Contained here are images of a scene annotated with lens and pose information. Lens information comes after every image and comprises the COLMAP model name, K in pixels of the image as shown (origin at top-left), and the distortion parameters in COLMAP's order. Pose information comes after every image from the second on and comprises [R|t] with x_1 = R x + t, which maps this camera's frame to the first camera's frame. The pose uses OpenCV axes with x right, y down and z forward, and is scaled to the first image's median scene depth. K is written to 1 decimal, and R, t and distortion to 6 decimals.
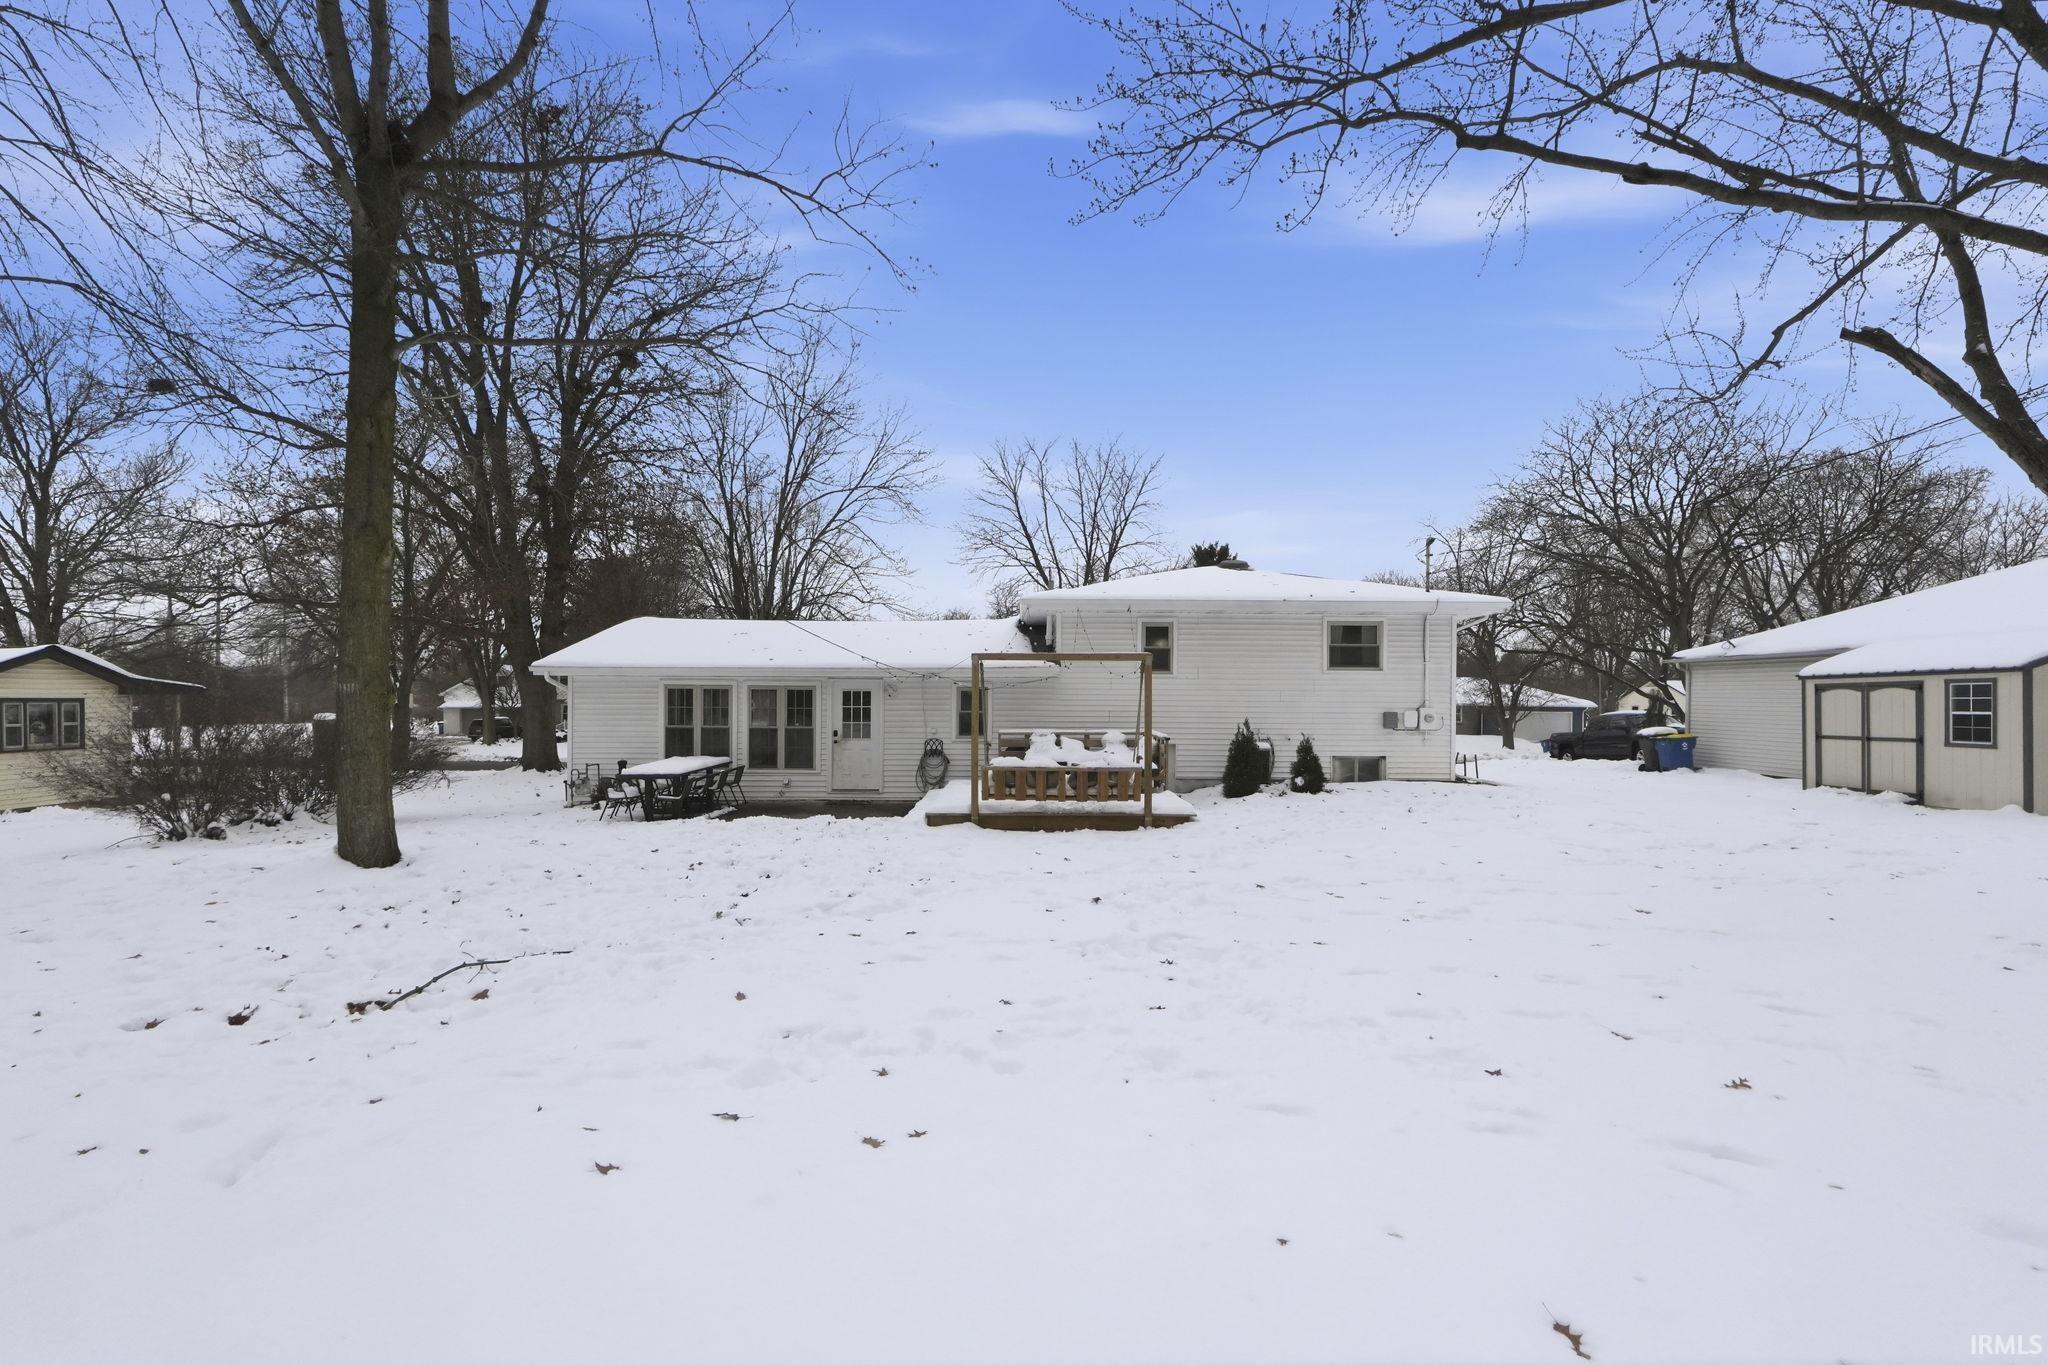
lens RADIAL K [[872.3, 0, 1023.8], [0, 872.3, 693.8], [0, 0, 1]] dist [-0.001556, 0.000584]
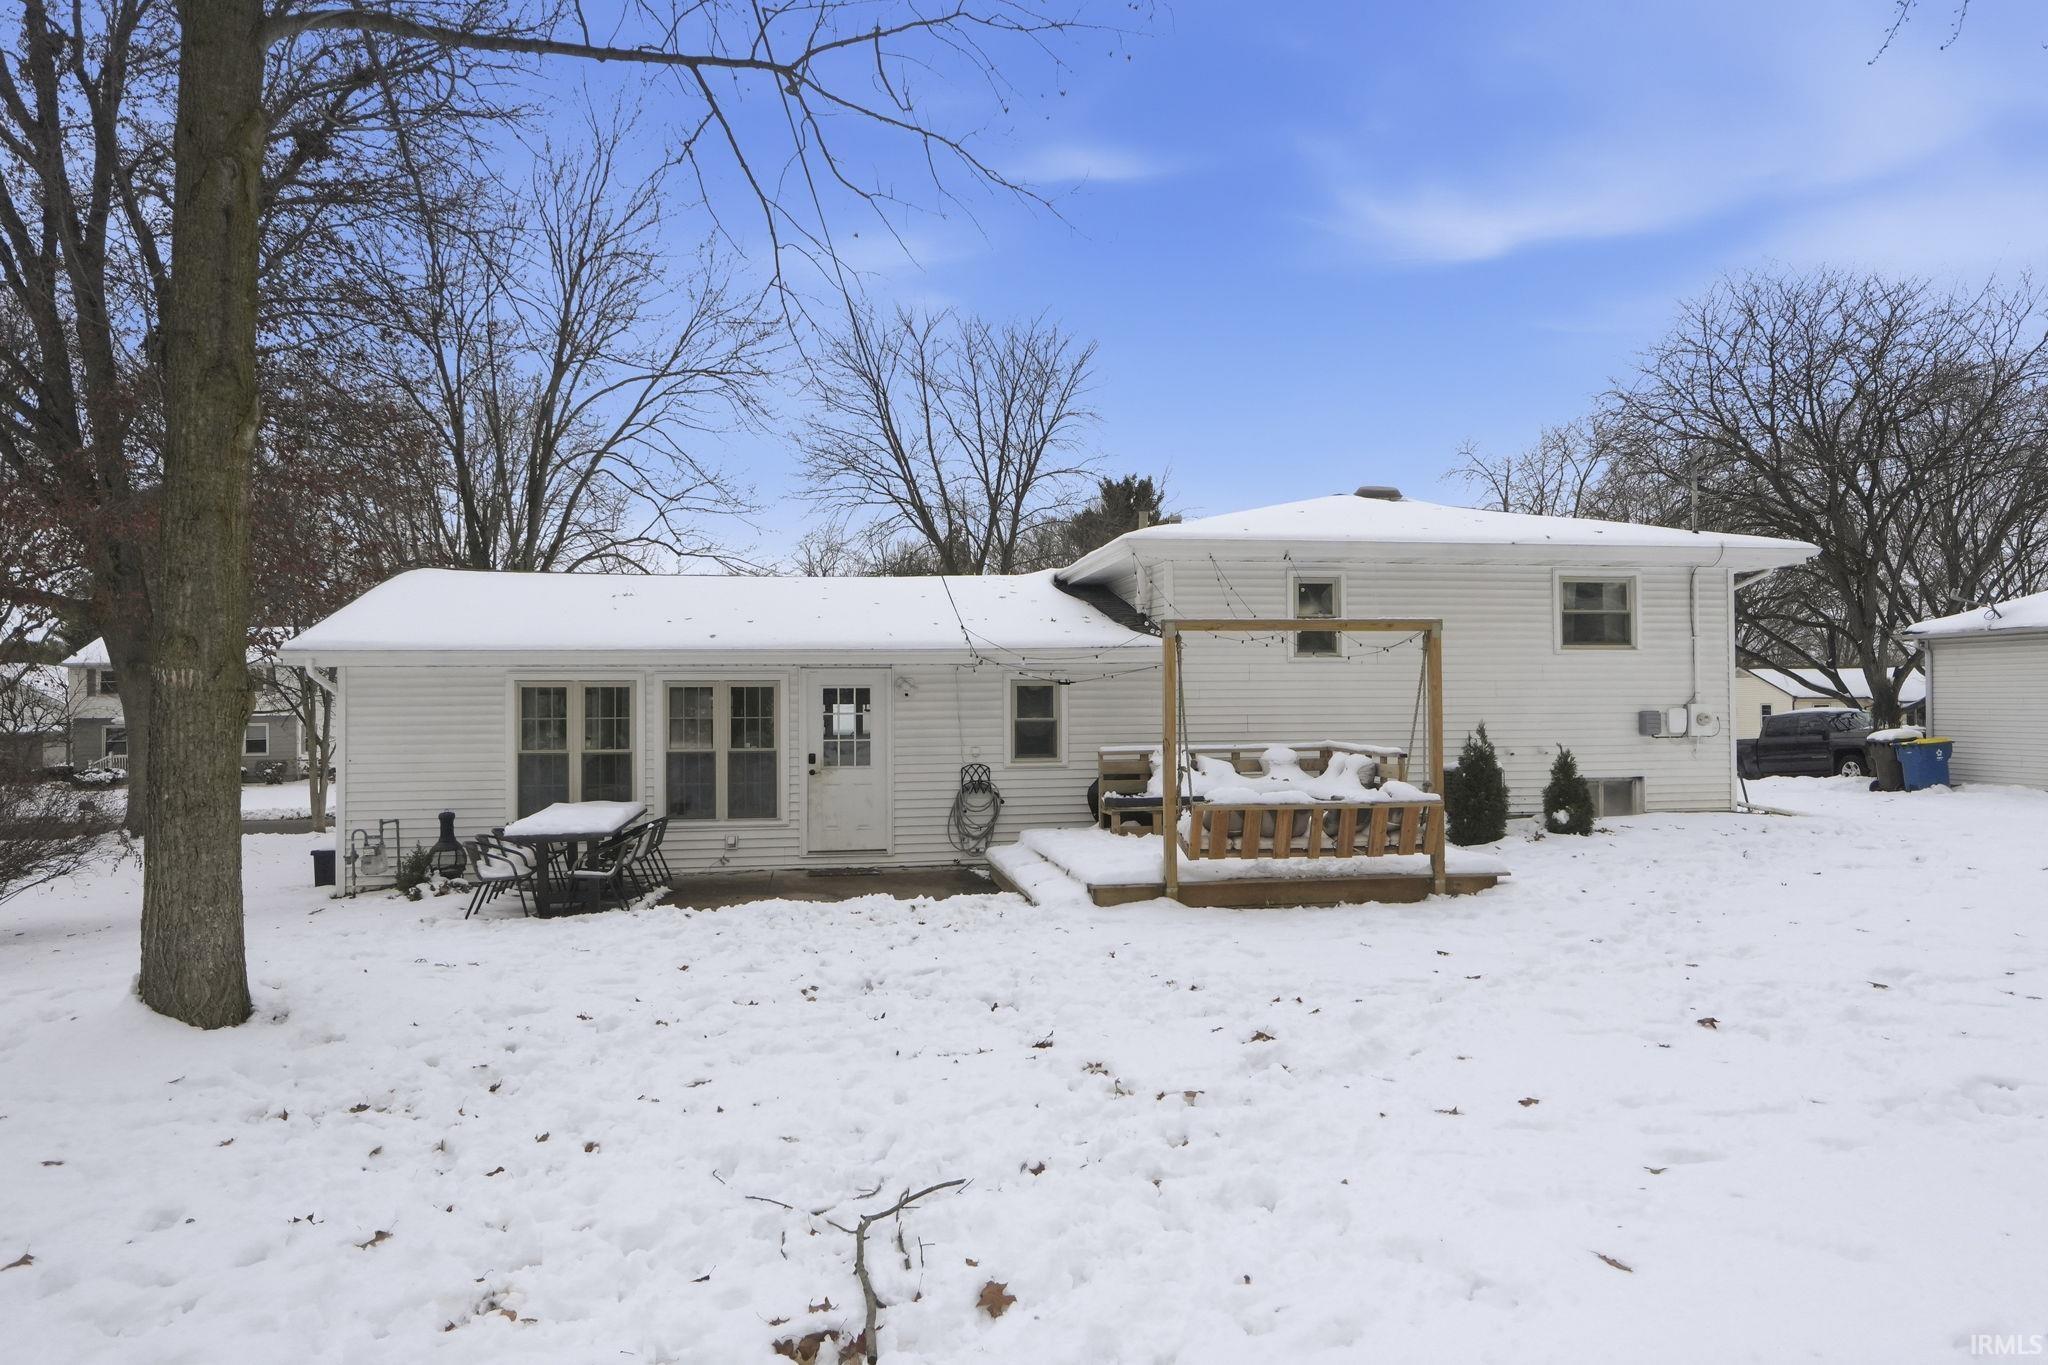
lens RADIAL K [[1297.5, 0, 1023.8], [0, 1297.5, 673.0], [0, 0, 1]] dist [-0.001643, -0.003384]
pose [[0.986978, -0.008964, 0.160604, -0.216073], [0.012312, 0.999727, -0.019867, 0.005791], [-0.160382, 0.021586, 0.986819, 0.089009]]
